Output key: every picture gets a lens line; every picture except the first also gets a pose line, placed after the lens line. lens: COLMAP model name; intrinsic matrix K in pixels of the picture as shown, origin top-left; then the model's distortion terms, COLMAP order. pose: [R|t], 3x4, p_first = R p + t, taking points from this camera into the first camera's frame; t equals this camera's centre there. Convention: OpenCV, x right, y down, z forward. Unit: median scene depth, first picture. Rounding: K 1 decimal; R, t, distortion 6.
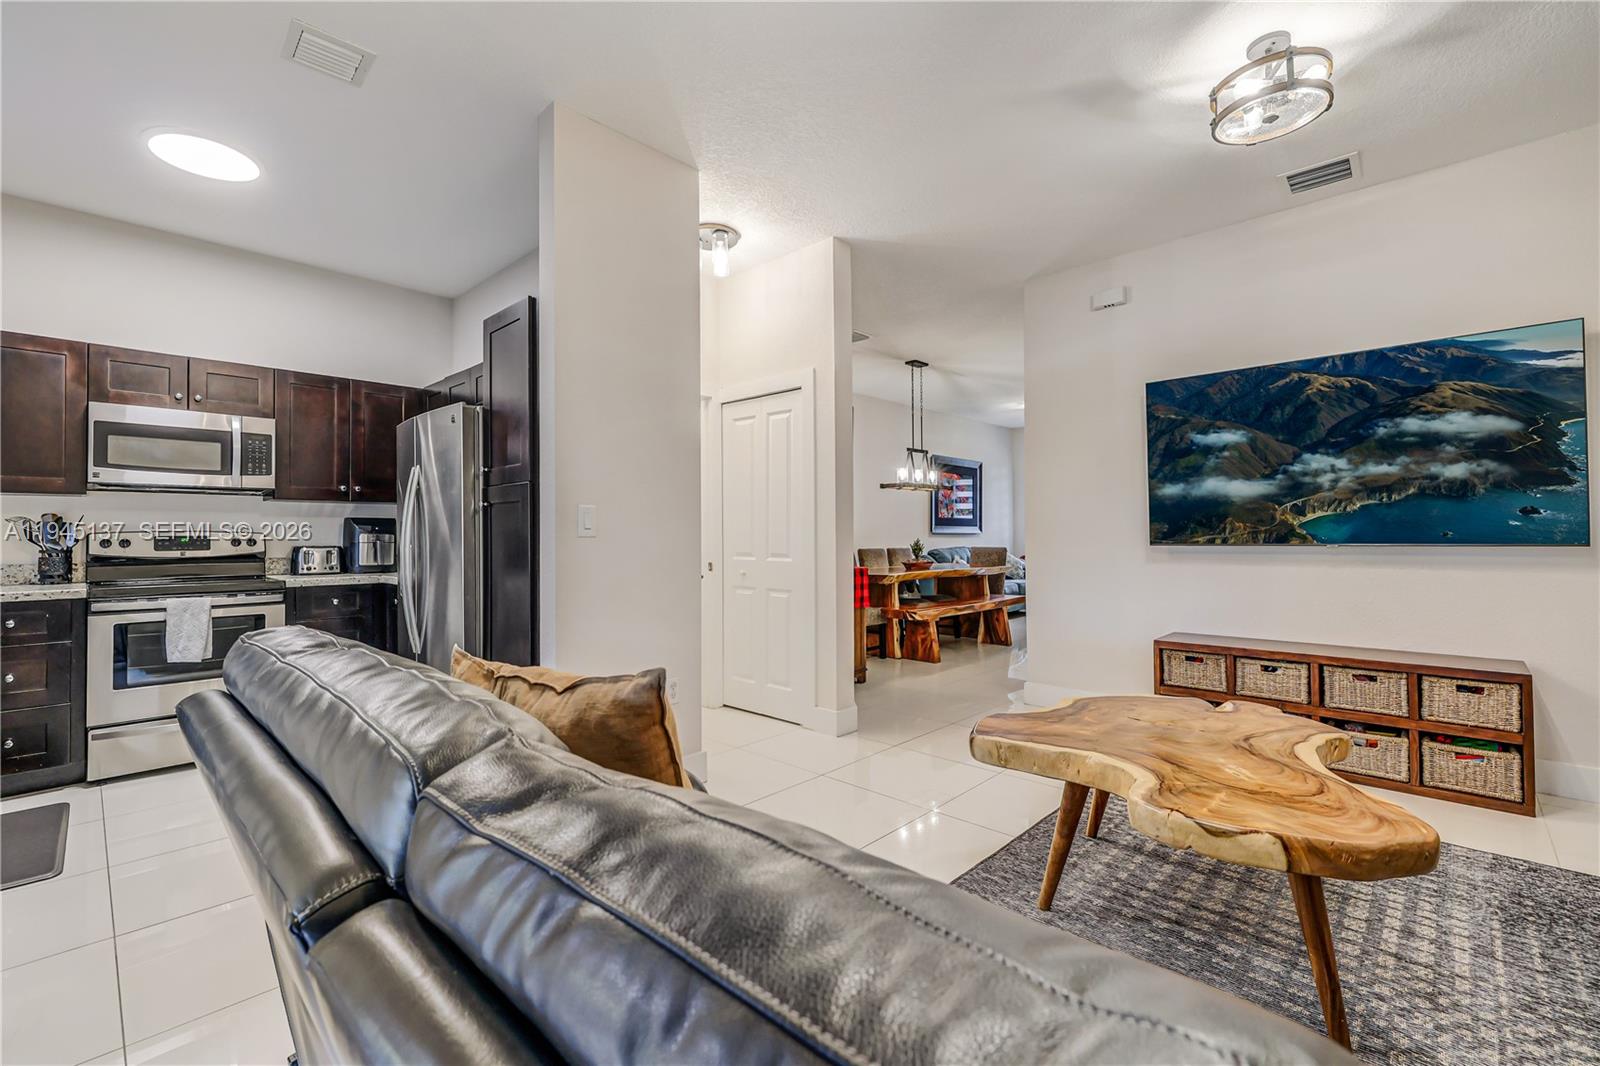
lens RADIAL K [[681.4, 0, 777.6], [0, 681.4, 531.8], [0, 0, 1]] dist [-0.001624, 0.000102]
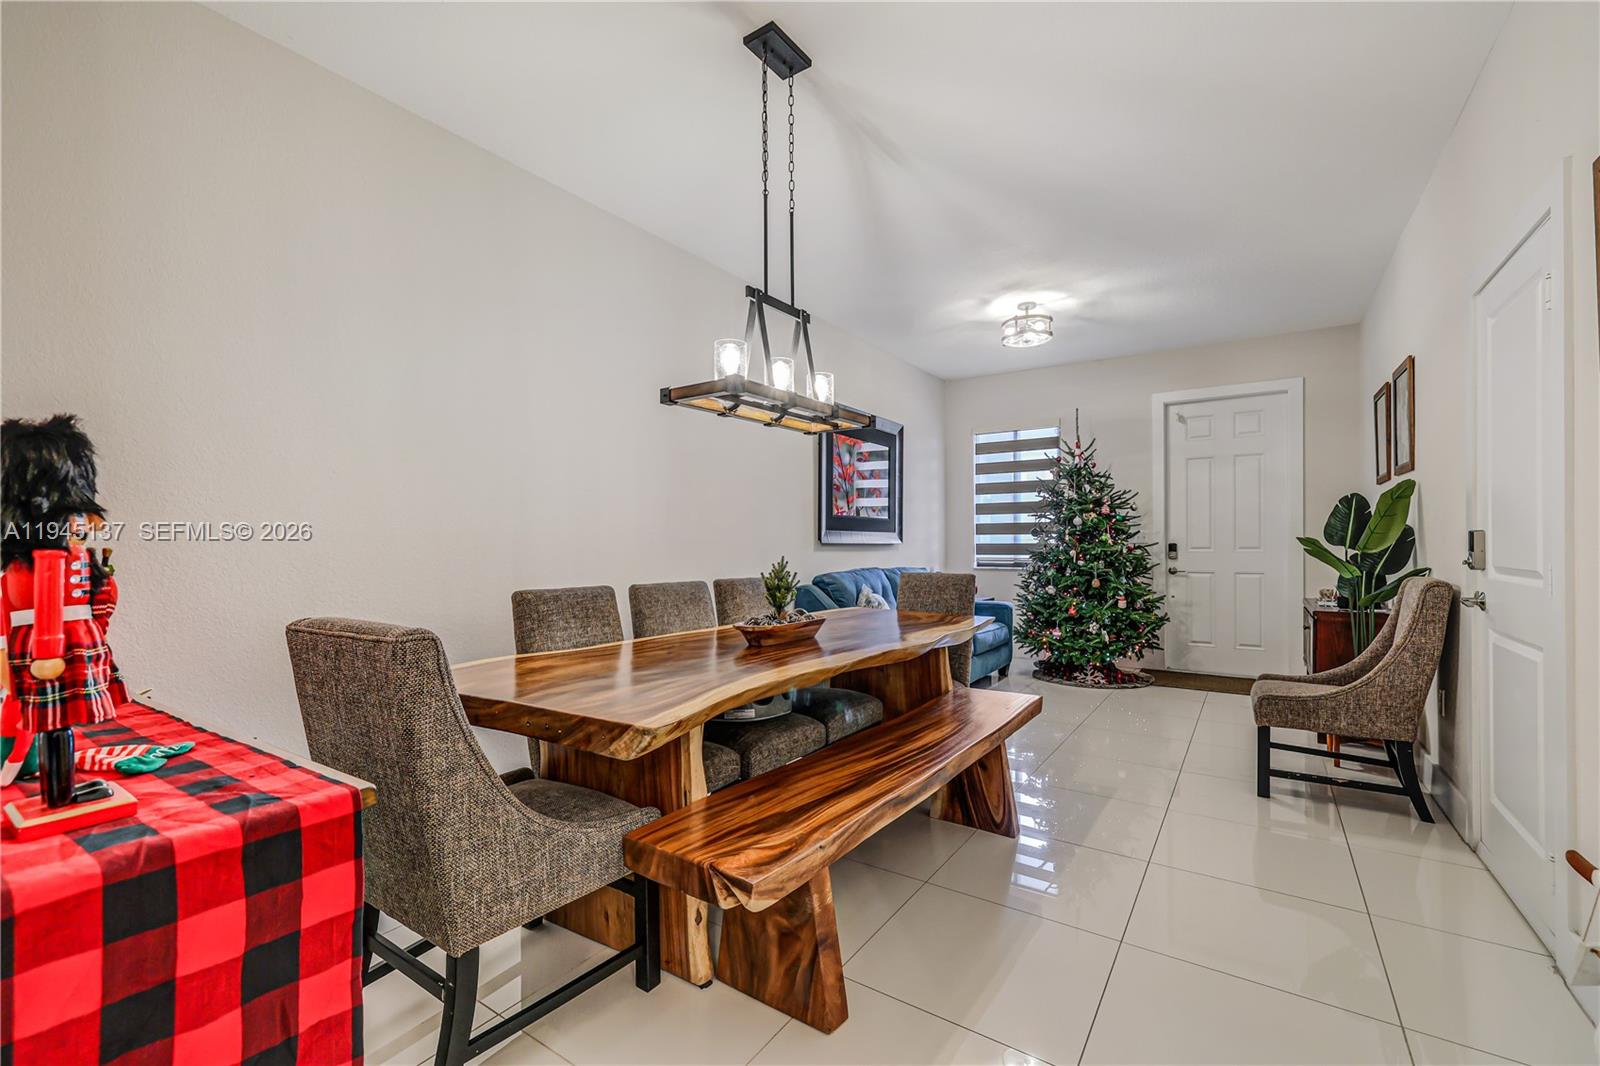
lens RADIAL K [[681.4, 0, 777.6], [0, 681.4, 531.8], [0, 0, 1]] dist [-0.001624, 0.000102]
pose [[0.987585, 0.005710, 0.156982, 0.324038], [-0.003399, 0.999882, -0.014989, 0.002648], [-0.157049, 0.014270, 0.987488, 1.416752]]
